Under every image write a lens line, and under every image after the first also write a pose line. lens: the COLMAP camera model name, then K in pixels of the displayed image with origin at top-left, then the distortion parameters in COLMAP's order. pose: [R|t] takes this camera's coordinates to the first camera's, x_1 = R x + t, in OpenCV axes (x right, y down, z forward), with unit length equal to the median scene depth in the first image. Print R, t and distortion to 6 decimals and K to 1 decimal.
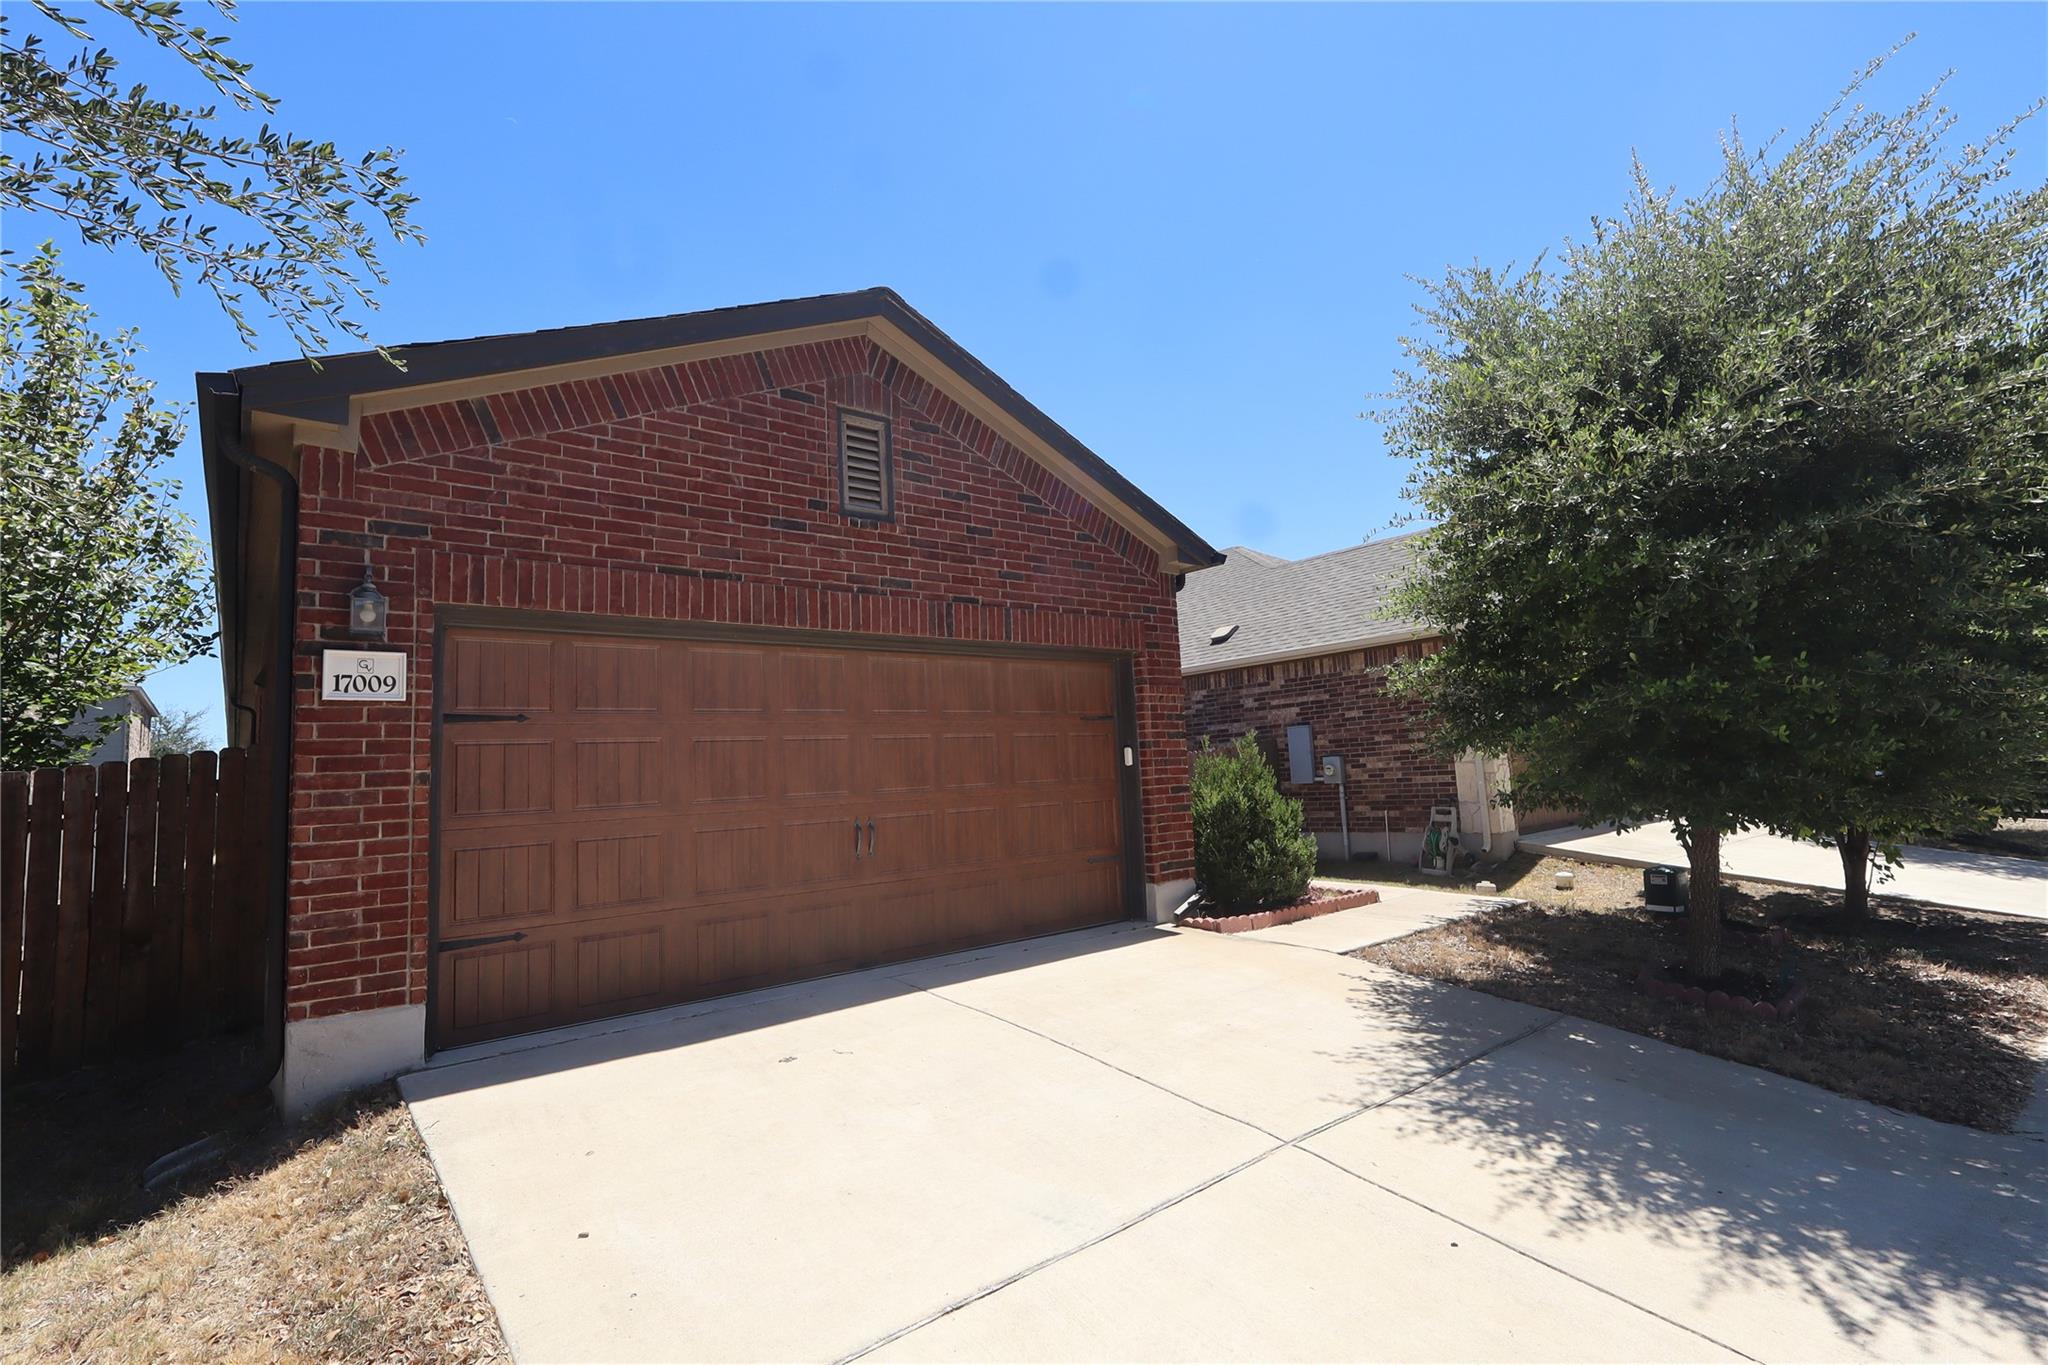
lens RADIAL K [[948.2, 0, 1112.9], [0, 948.2, 693.8], [0, 0, 1]] dist [-0.000208, 0.002020]
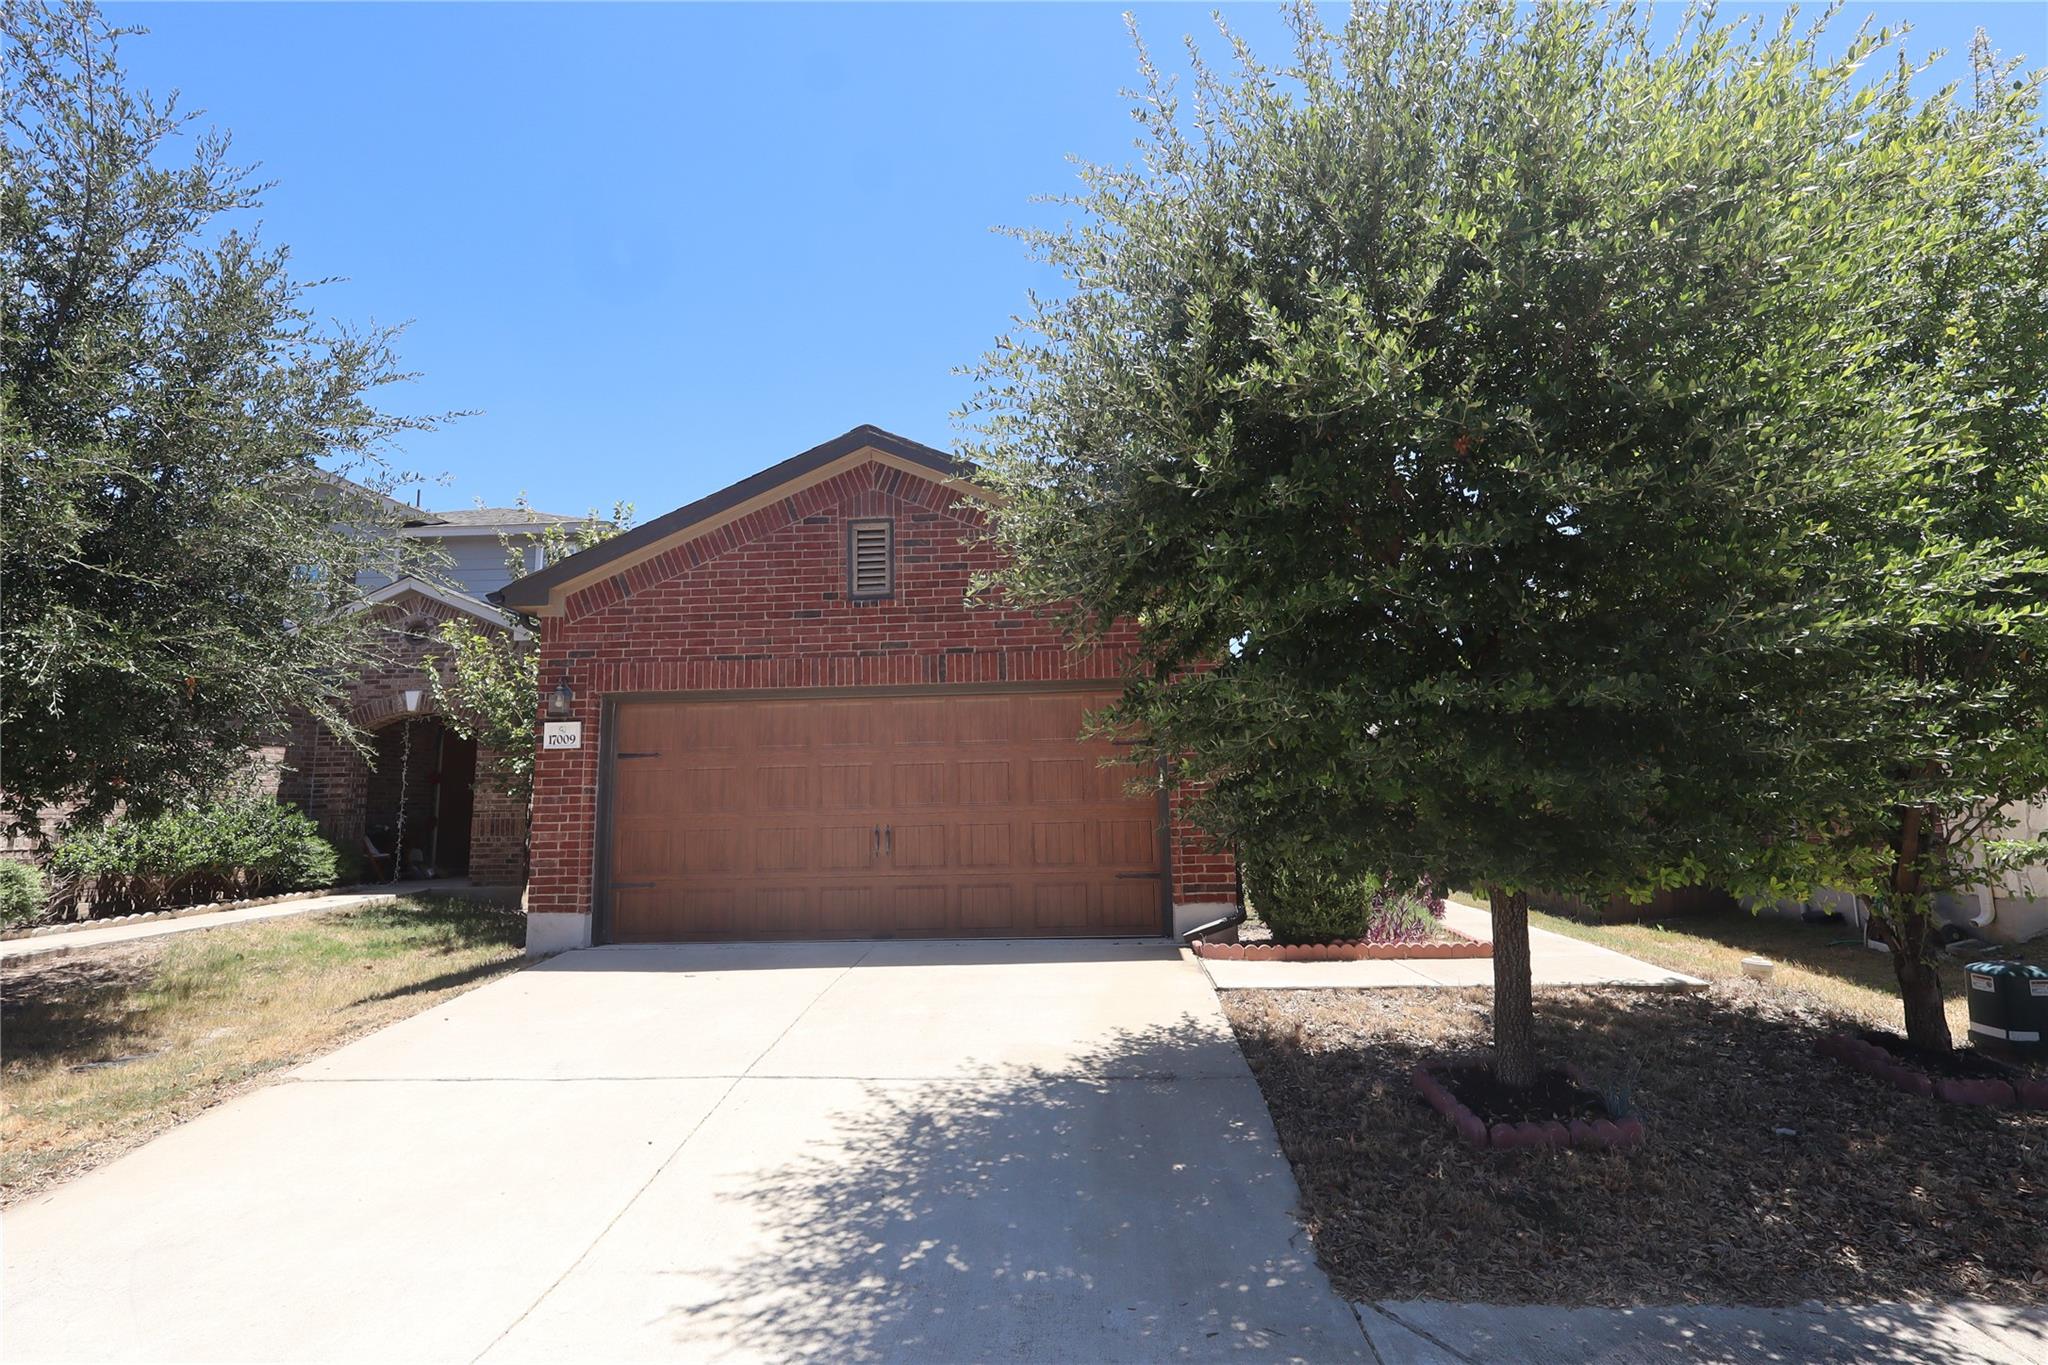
lens RADIAL K [[948.2, 0, 1035.3], [0, 948.2, 687.9], [0, 0, 1]] dist [-0.000208, 0.002020]
pose [[0.722205, -0.047431, -0.690050, 0.897065], [0.043609, 0.998784, -0.023011, -0.021648], [0.690302, -0.013474, 0.723395, 0.215231]]
